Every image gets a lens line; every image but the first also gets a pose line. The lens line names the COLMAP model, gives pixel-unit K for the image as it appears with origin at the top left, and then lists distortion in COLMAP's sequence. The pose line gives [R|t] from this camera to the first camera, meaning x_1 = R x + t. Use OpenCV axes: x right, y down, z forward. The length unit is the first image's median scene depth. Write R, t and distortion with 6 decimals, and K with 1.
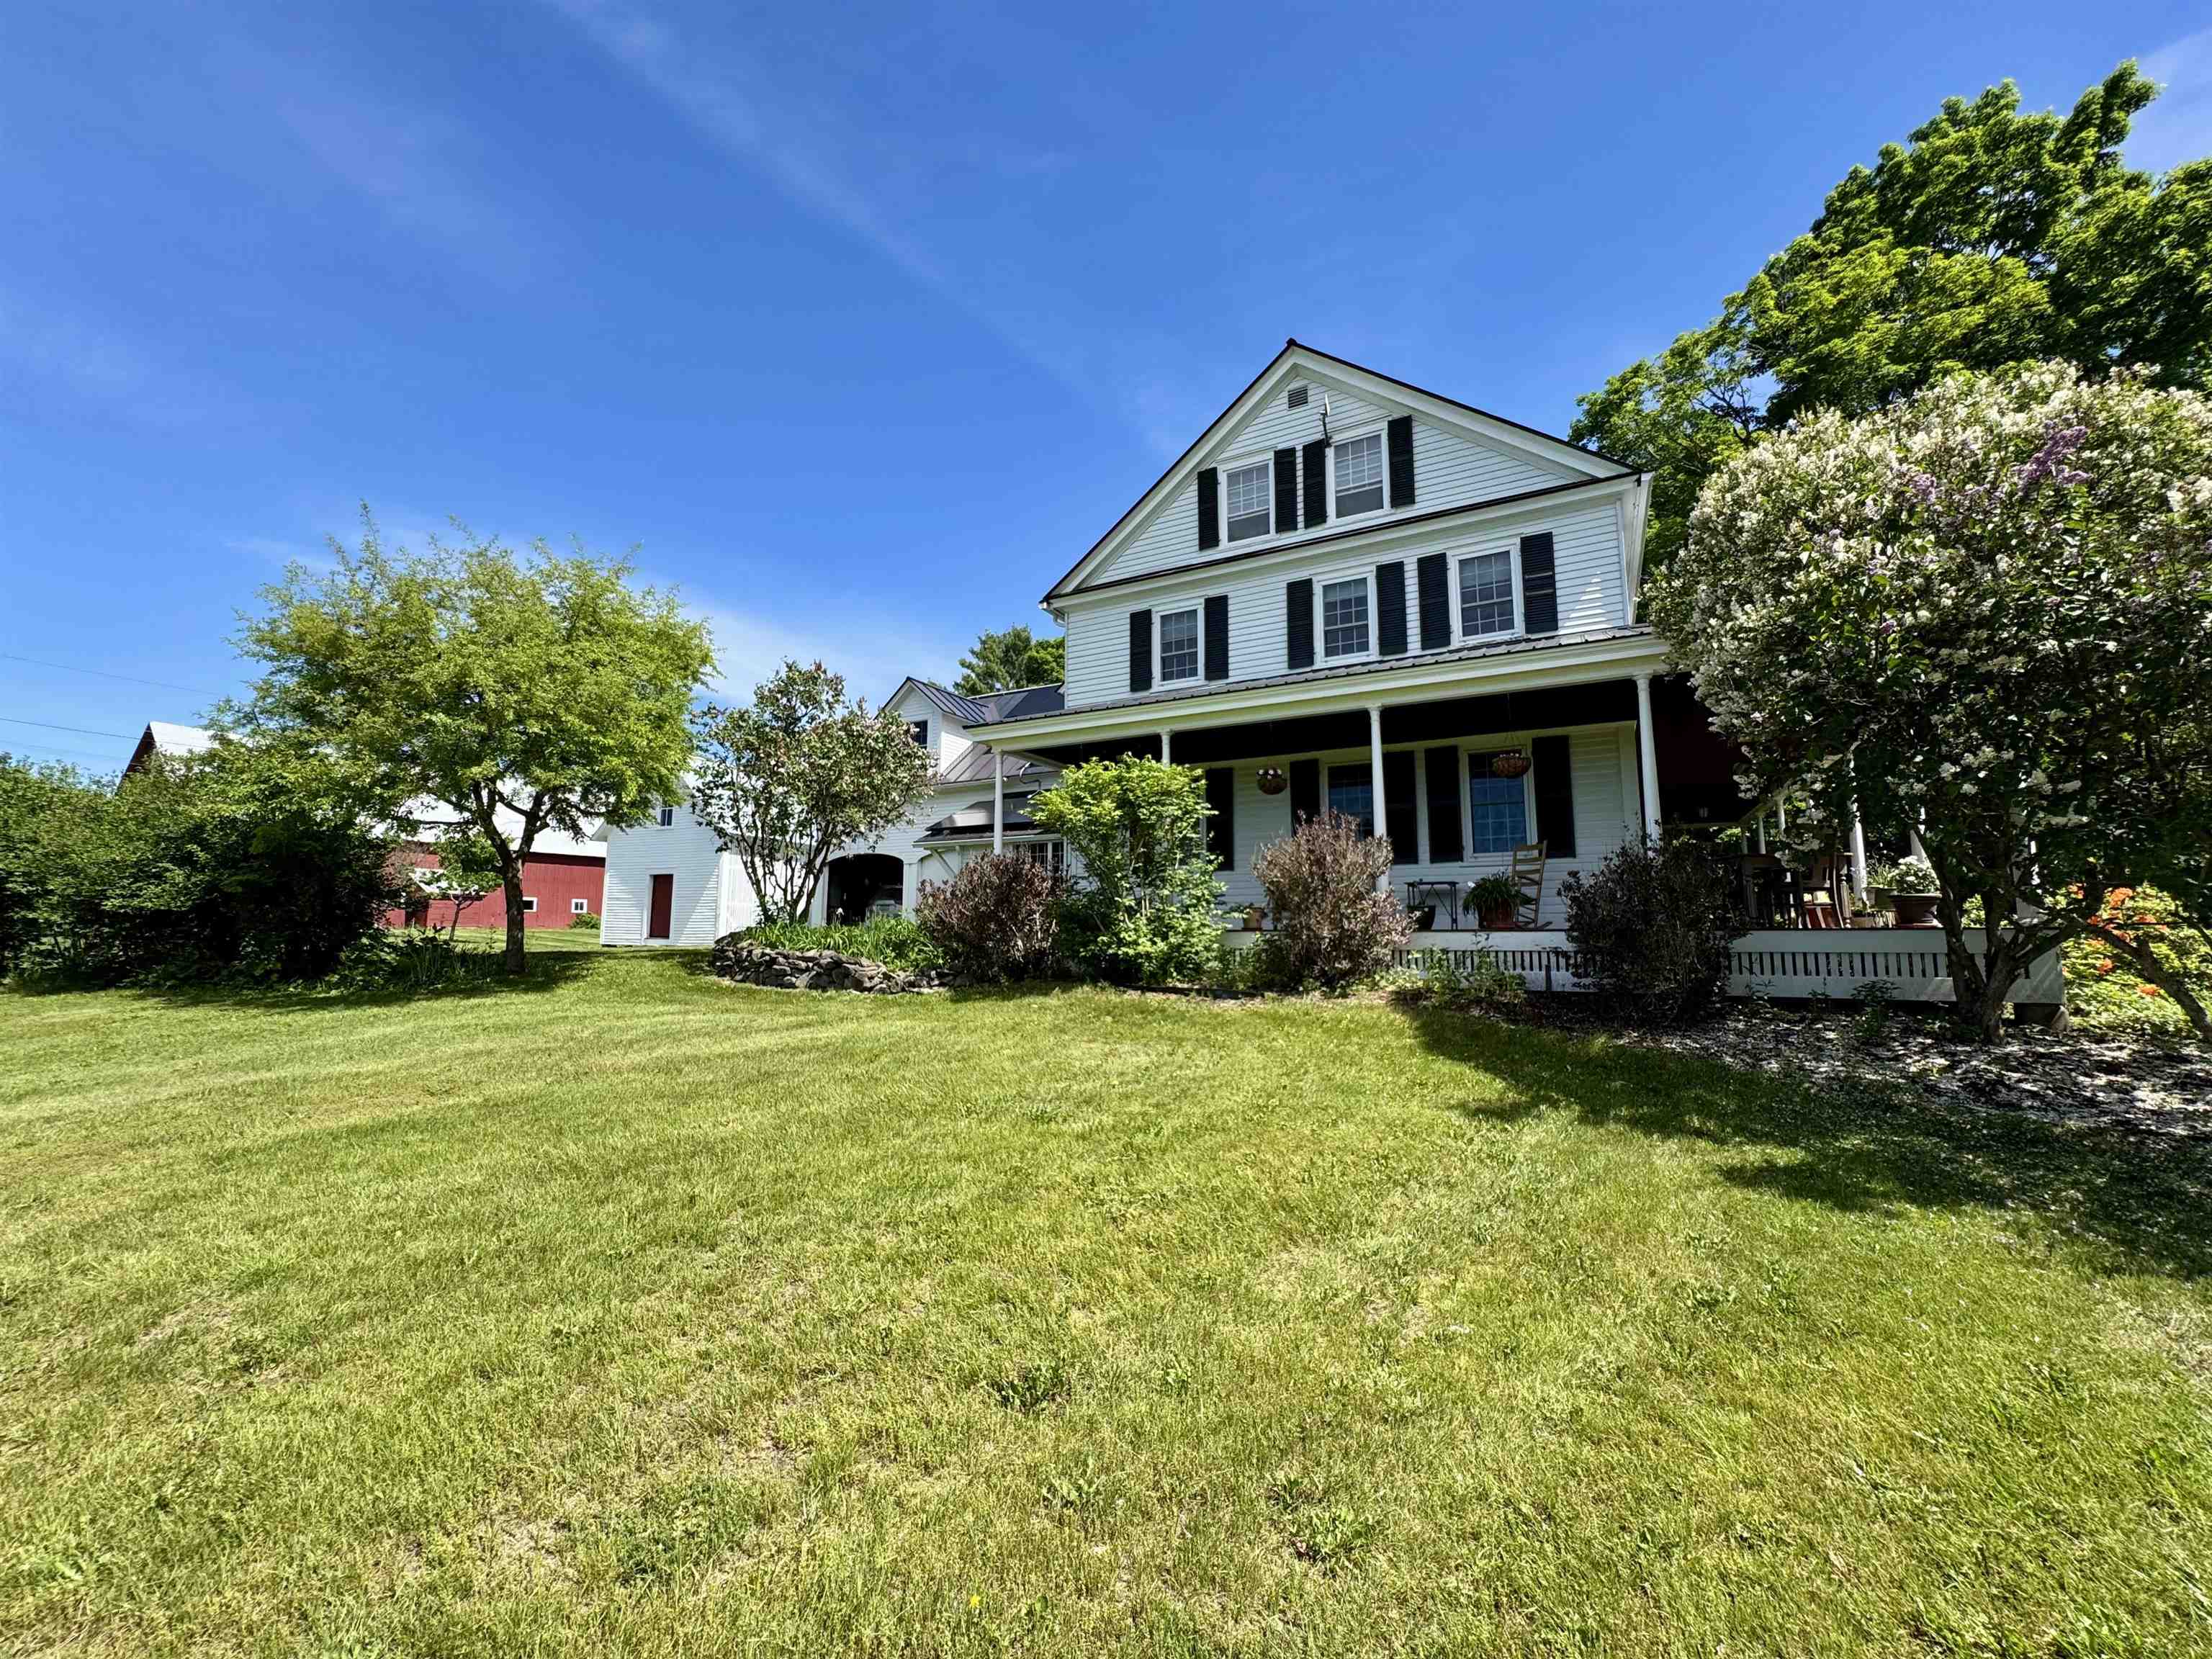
lens RADIAL K [[880.5, 0, 1107.4], [0, 880.5, 826.1], [0, 0, 1]] dist [-0.001725, -0.000711]
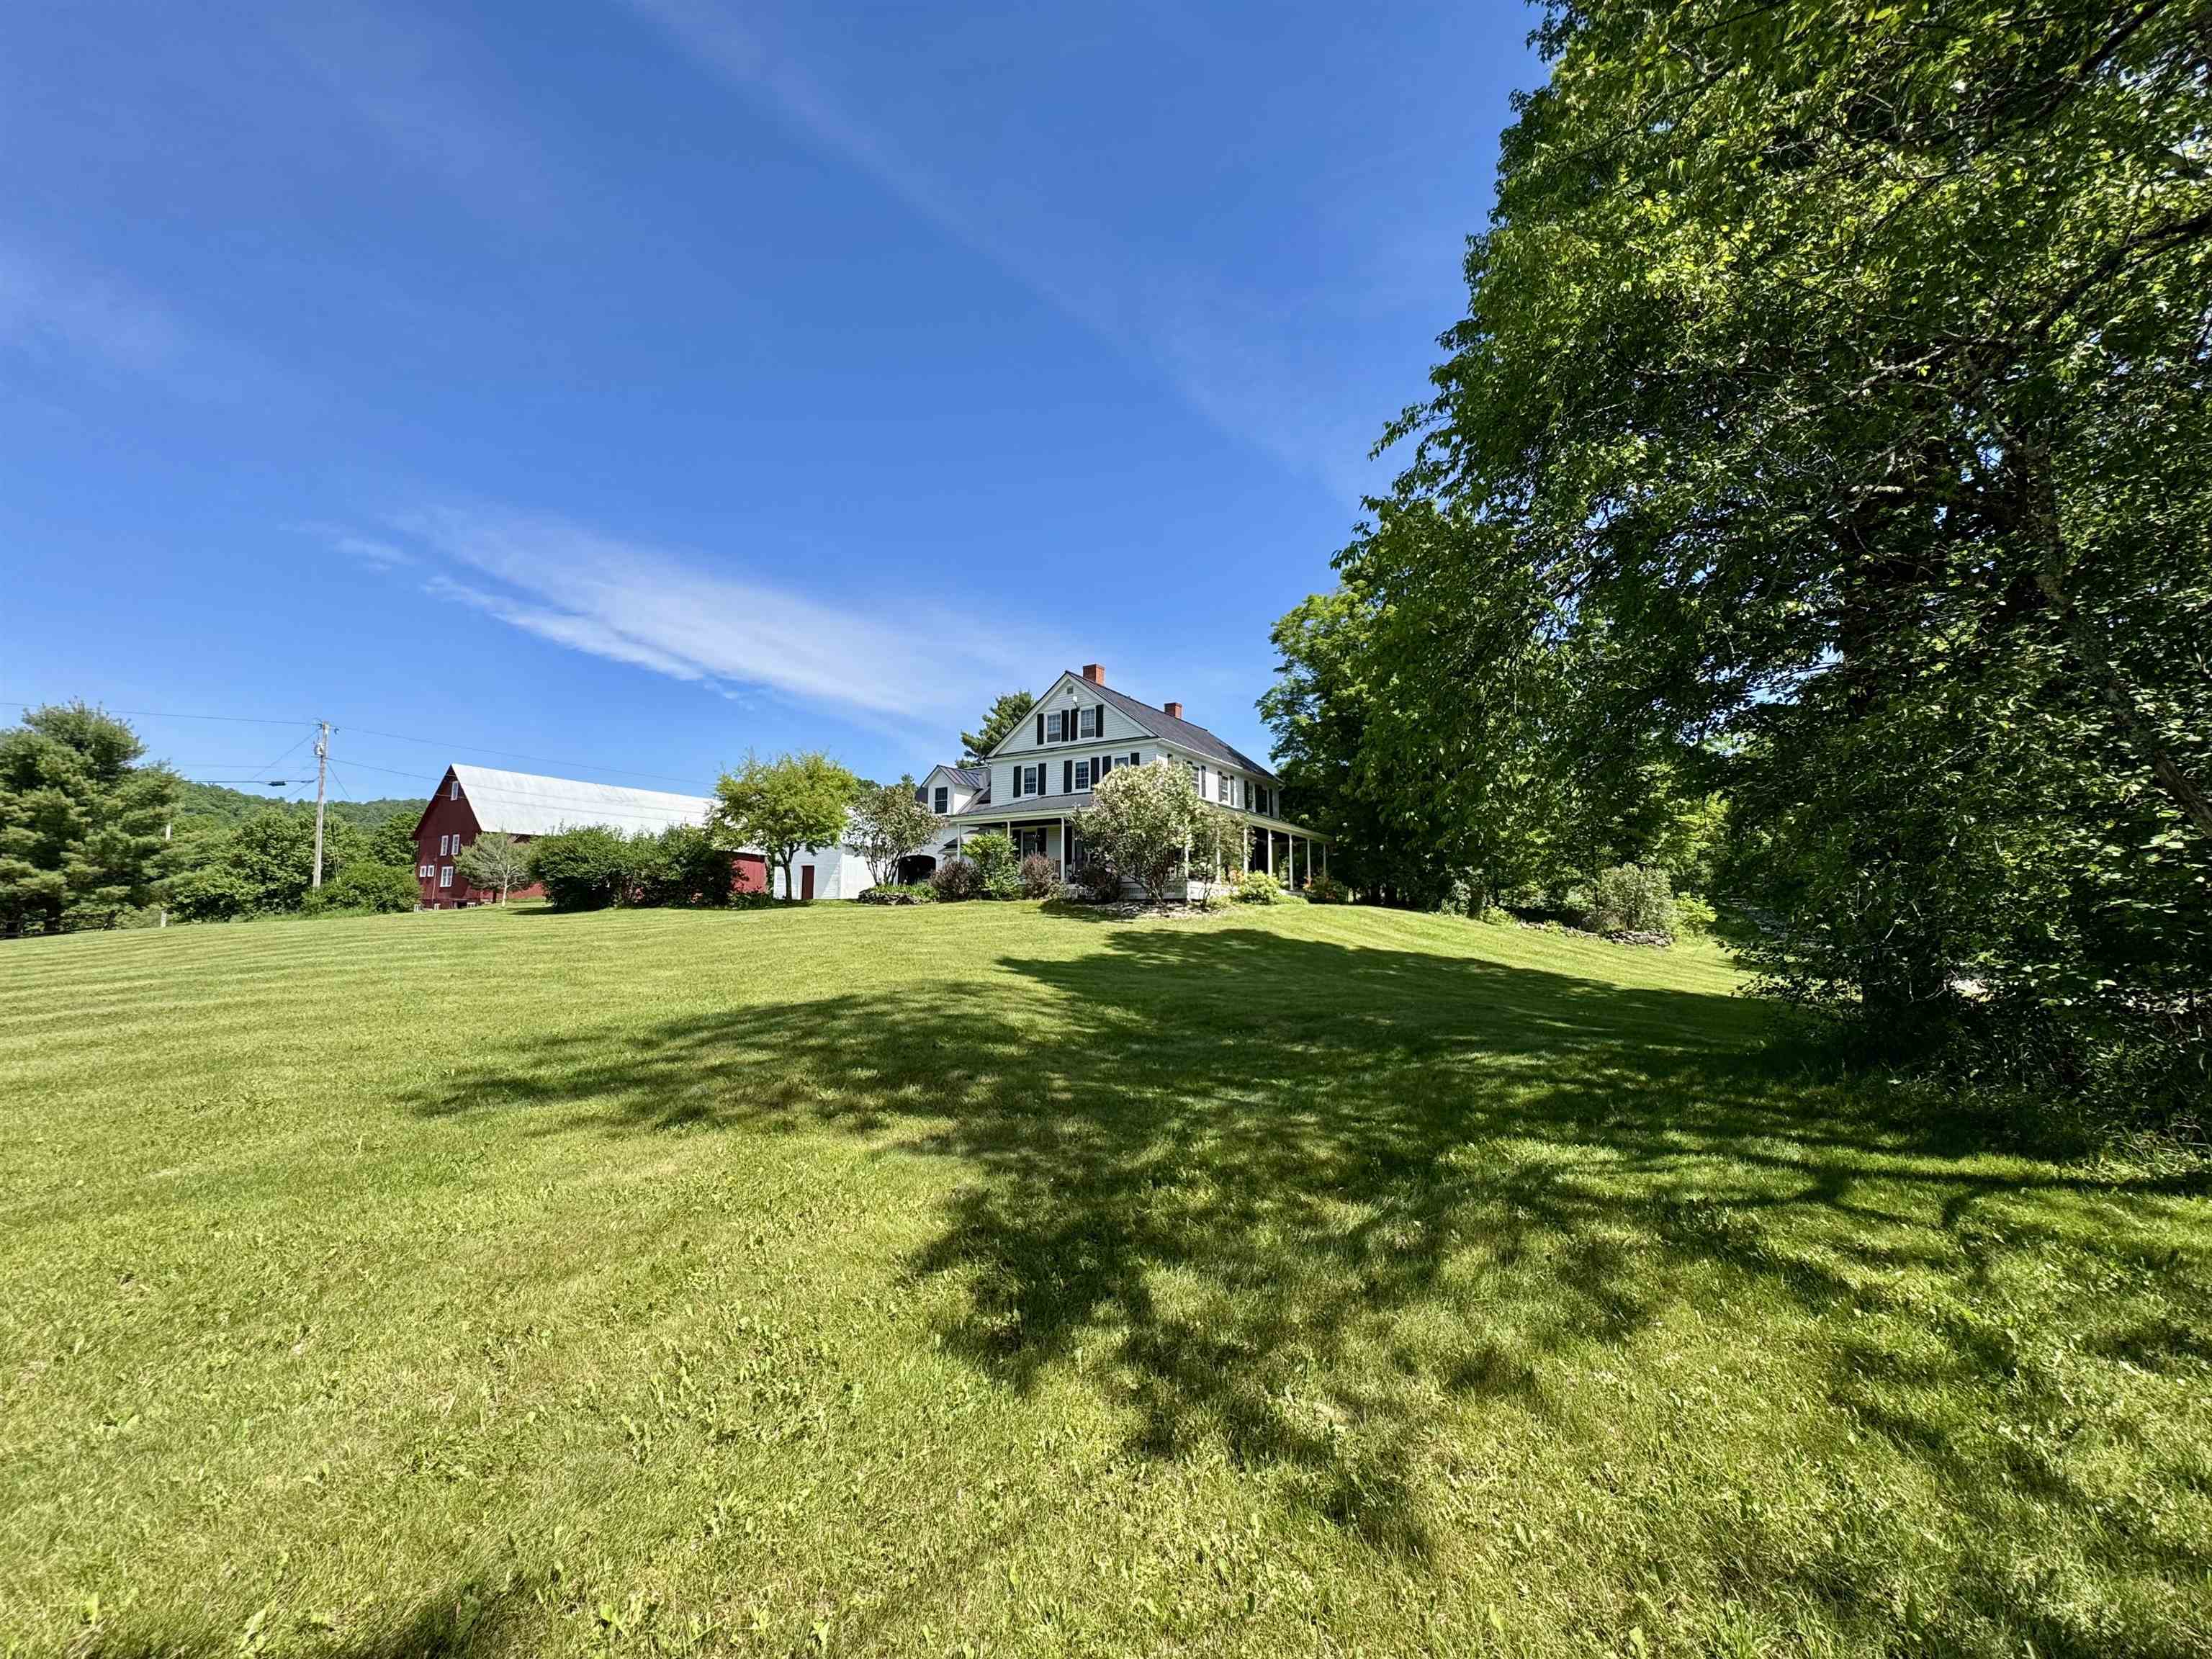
lens RADIAL K [[880.5, 0, 1106.8], [0, 880.5, 825.8], [0, 0, 1]] dist [-0.001725, -0.000711]
pose [[0.997902, -0.005035, -0.064553, 0.502058], [0.006123, 0.999842, 0.016676, -0.115413], [0.064459, -0.017036, 0.997775, -1.703126]]
